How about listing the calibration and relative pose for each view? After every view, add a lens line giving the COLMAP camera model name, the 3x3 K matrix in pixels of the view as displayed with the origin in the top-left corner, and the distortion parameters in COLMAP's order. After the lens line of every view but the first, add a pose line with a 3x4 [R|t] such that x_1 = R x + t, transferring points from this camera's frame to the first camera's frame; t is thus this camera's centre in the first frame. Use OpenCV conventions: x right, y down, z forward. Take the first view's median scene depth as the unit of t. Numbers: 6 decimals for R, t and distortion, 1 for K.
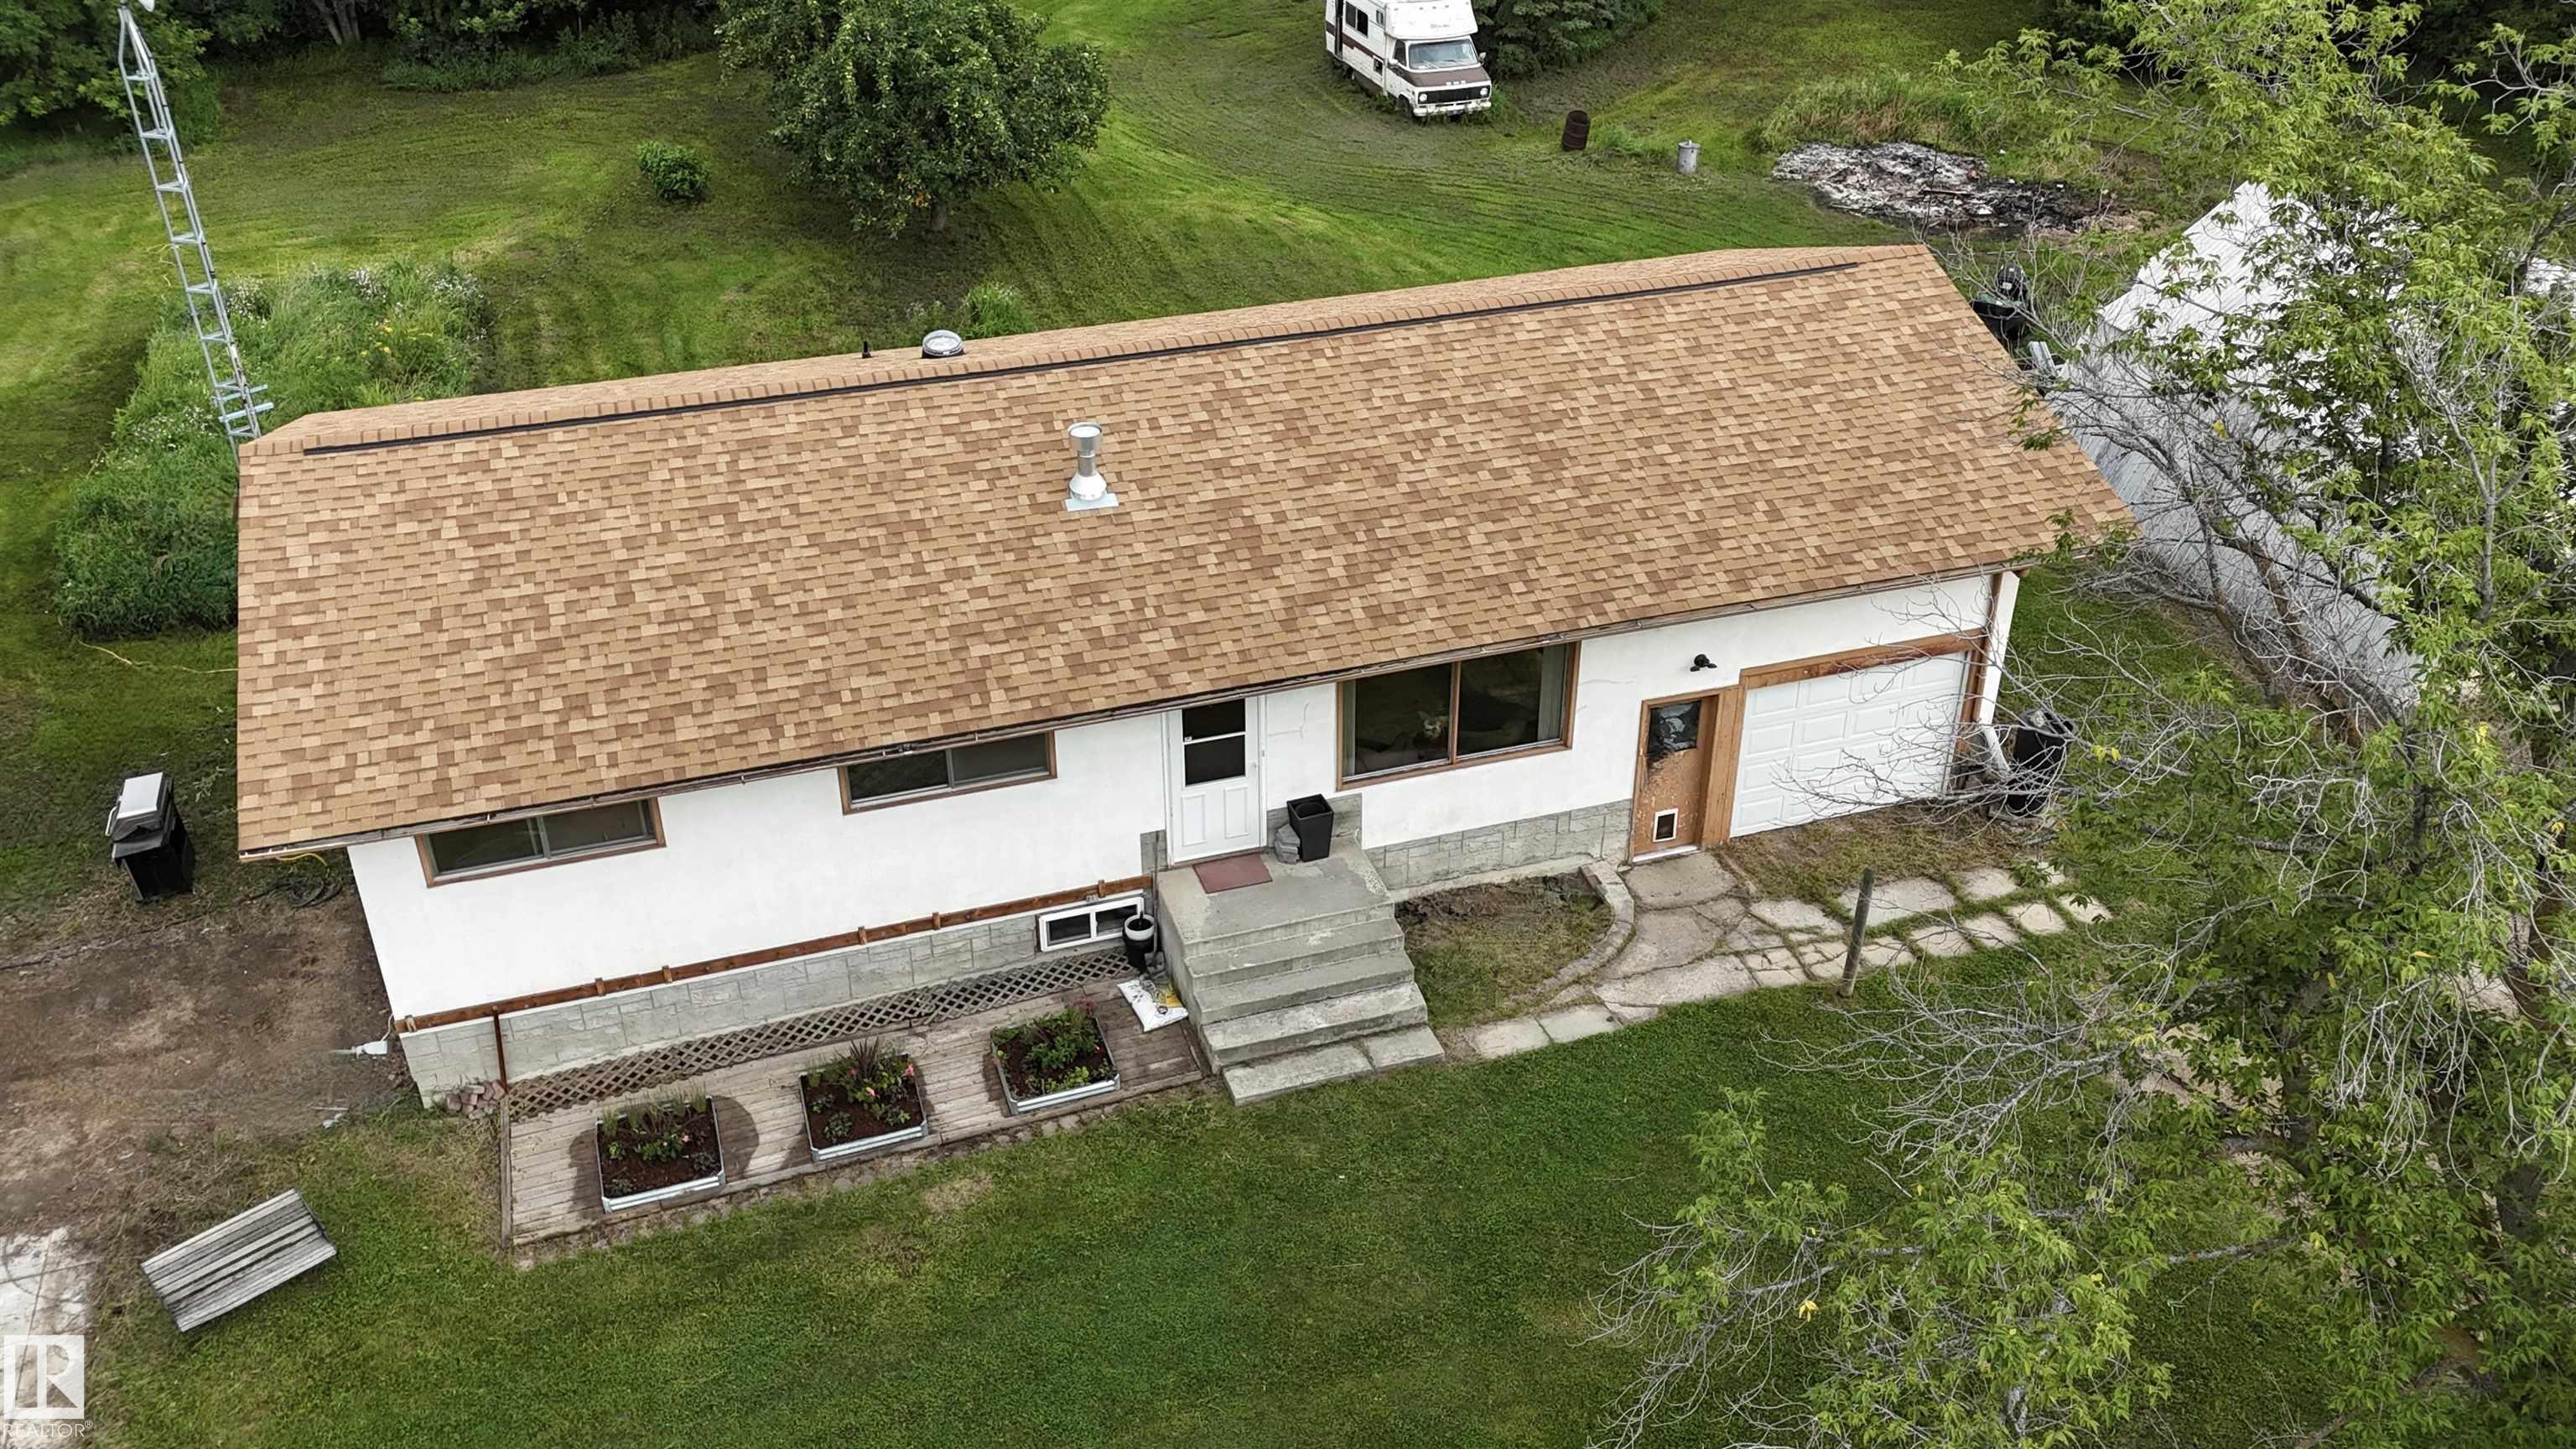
lens RADIAL K [[2106.2, 0, 1291.5], [0, 2106.2, 726.5], [0, 0, 1]] dist [0.053254, -0.035786]
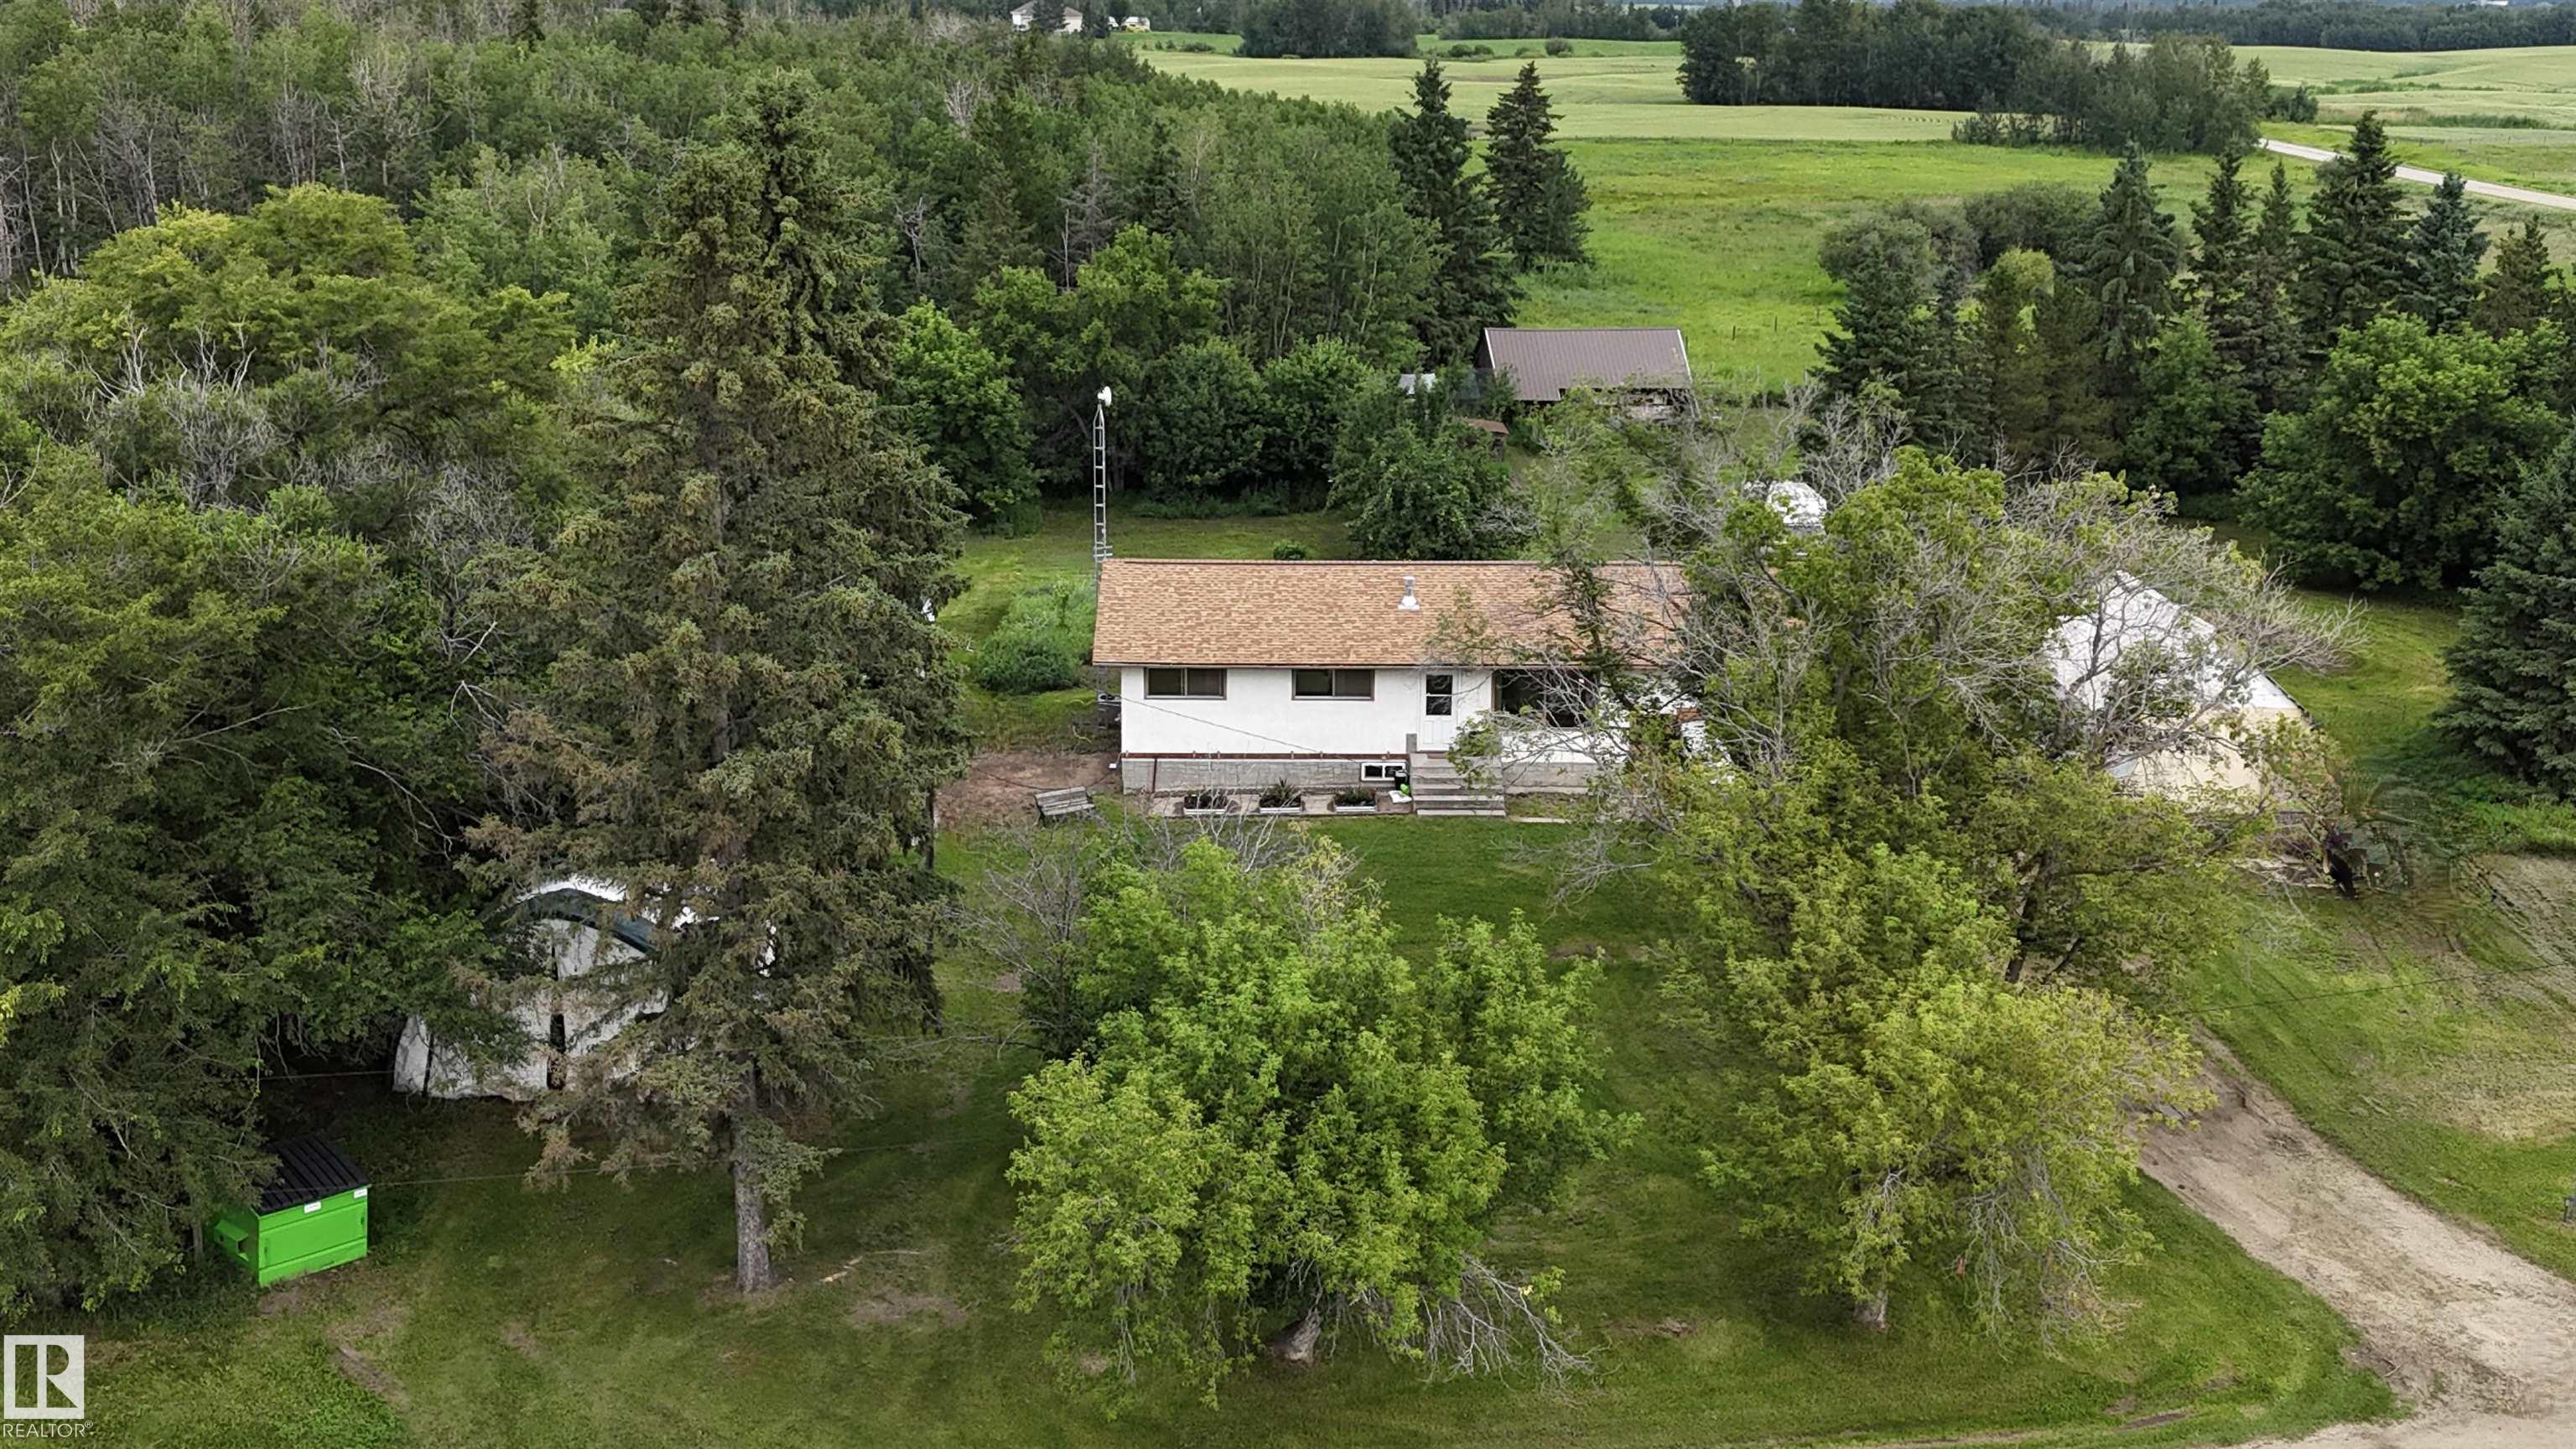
lens RADIAL K [[2800.3, 0, 1278.5], [0, 2800.3, 717.1], [0, 0, 1]] dist [0.047107, 0.000000]
pose [[0.951129, 0.083444, -0.297305, 0.755864], [-0.166835, 0.949041, -0.267371, 0.931230], [0.259844, 0.303906, 0.916582, -2.043711]]
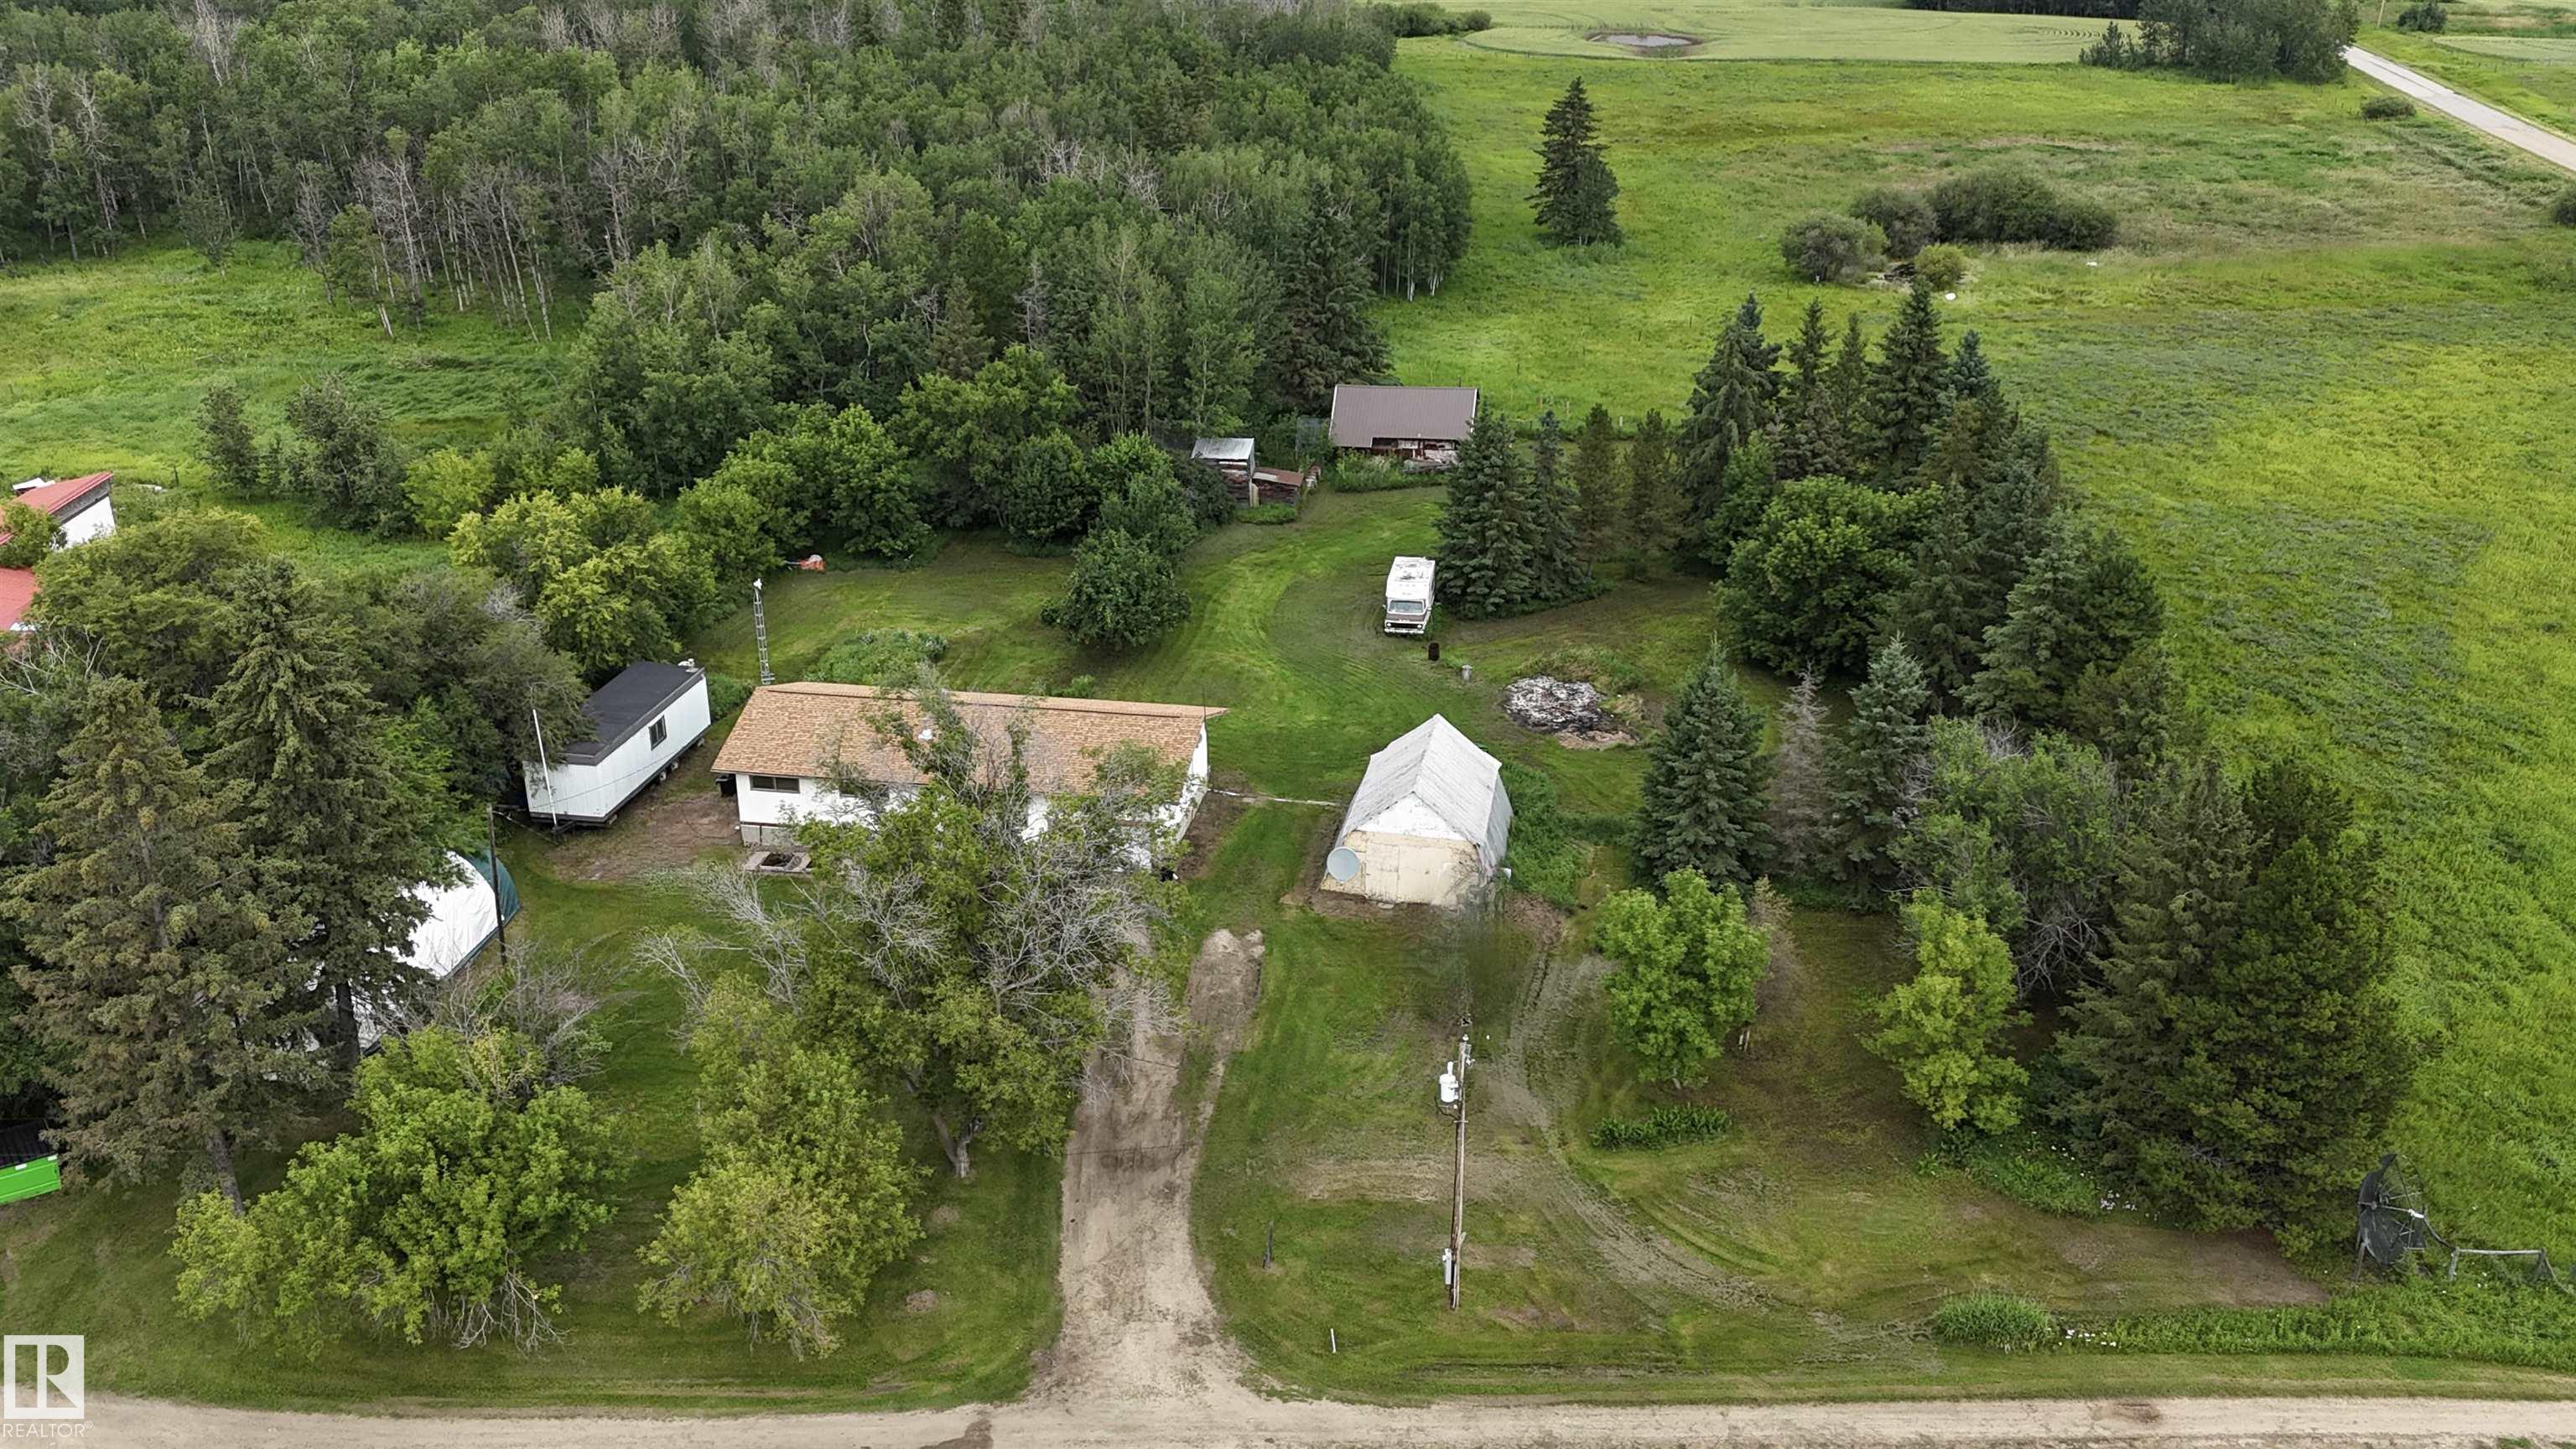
lens RADIAL K [[2220.7, 0, 1299.7], [0, 2220.7, 725.6], [0, 0, 1]] dist [0.099727, -0.149211]
pose [[0.877880, 0.178668, -0.444301, 2.362419], [-0.246308, 0.964126, -0.098964, 0.111731], [0.410681, 0.196314, 0.890394, -2.416438]]
